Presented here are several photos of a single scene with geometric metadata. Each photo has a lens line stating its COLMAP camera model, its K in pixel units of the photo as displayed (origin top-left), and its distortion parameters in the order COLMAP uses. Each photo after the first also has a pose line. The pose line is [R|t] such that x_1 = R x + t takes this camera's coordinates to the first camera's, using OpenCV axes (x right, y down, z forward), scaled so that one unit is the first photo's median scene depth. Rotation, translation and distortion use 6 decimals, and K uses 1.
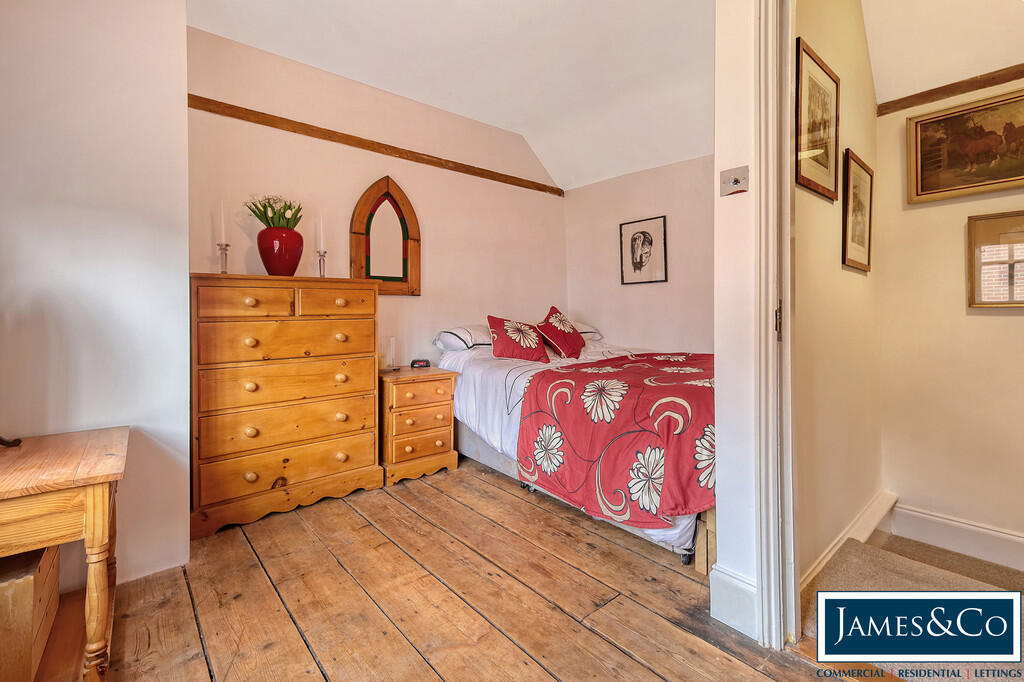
lens RADIAL K [[448.6, 0, 504.3], [0, 448.6, 310.5], [0, 0, 1]] dist [0.010990, 0.000377]
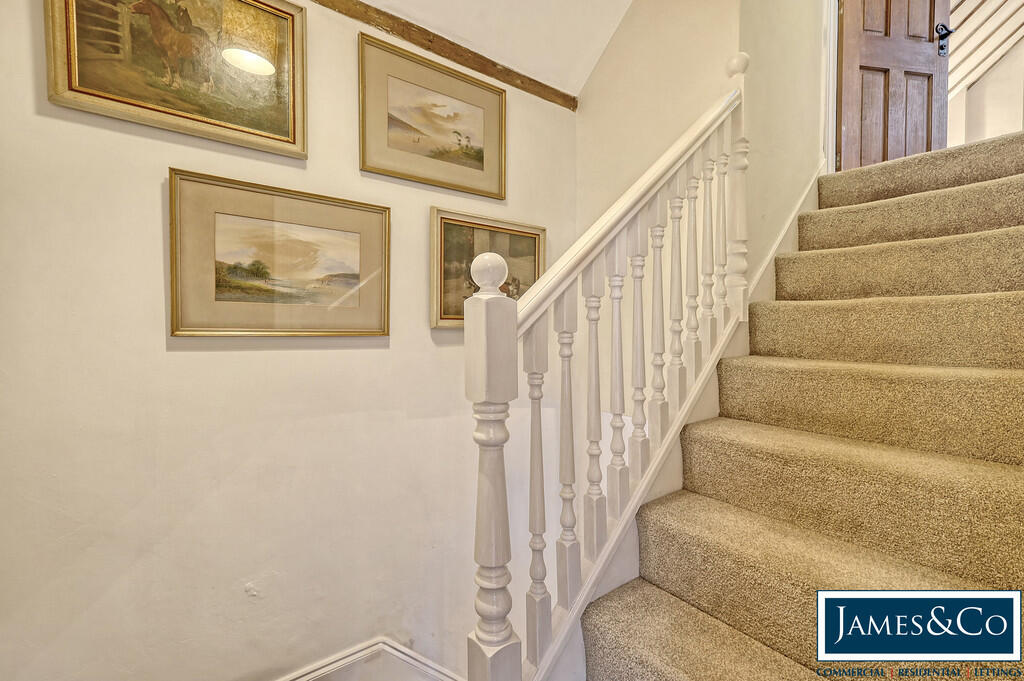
lens RADIAL K [[448.6, 0, 511.9], [0, 448.6, 338.7], [0, 0, 1]] dist [0.010990, 0.000377]
pose [[0.051097, -0.010249, 0.998641, 0.490930], [-0.001252, 0.999946, 0.010327, -0.009888], [-0.998693, -0.001777, 0.051081, 0.551622]]
